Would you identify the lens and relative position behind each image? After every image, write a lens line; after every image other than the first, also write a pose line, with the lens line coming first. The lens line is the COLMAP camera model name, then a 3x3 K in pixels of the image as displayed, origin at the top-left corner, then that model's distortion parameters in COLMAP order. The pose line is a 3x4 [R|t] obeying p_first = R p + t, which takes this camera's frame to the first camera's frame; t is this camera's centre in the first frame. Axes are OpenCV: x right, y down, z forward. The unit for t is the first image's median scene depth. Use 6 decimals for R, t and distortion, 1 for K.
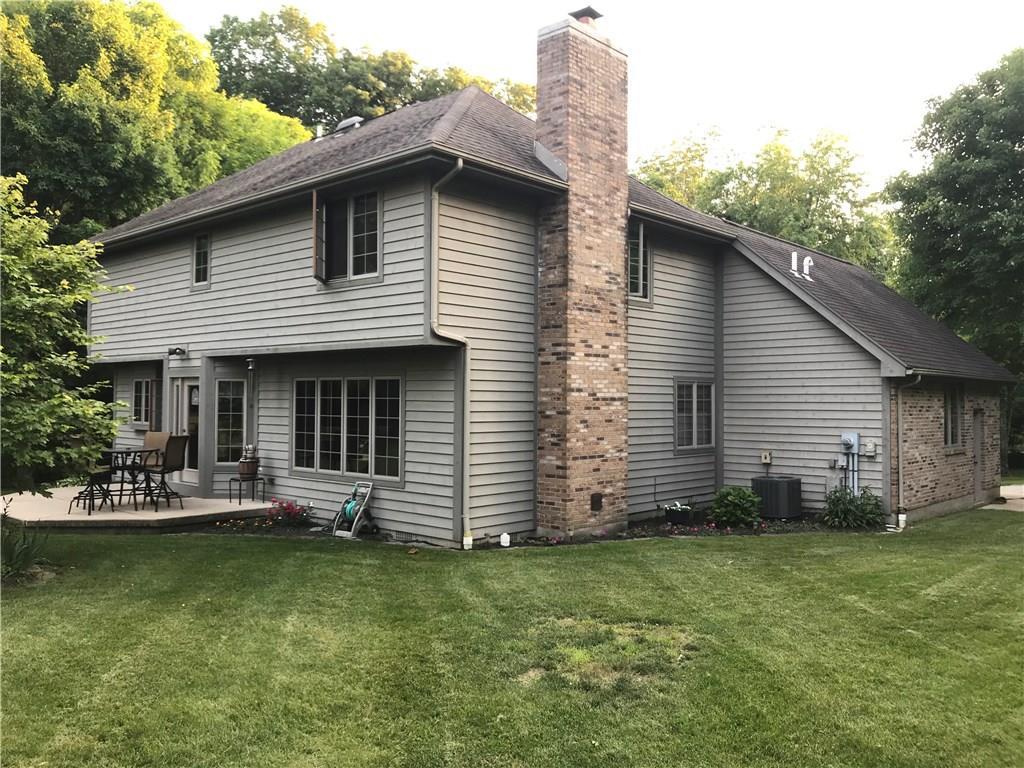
lens RADIAL K [[837.3, 0, 509.5], [0, 837.3, 379.1], [0, 0, 1]] dist [0.004725, -0.011588]
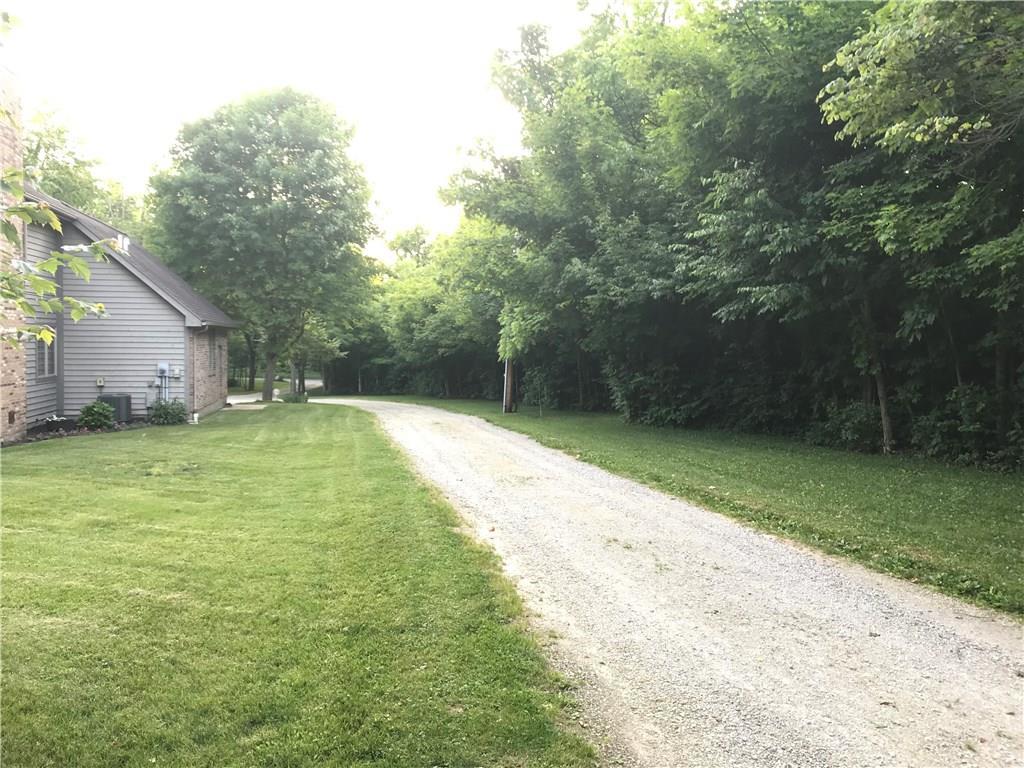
lens RADIAL K [[837.3, 0, 511.4], [0, 837.3, 383.6], [0, 0, 1]] dist [0.004725, -0.011588]
pose [[0.579332, -0.041168, 0.814051, -0.460544], [-0.031101, 0.996880, 0.072547, -0.027206], [-0.814498, -0.067347, 0.576244, -0.381387]]
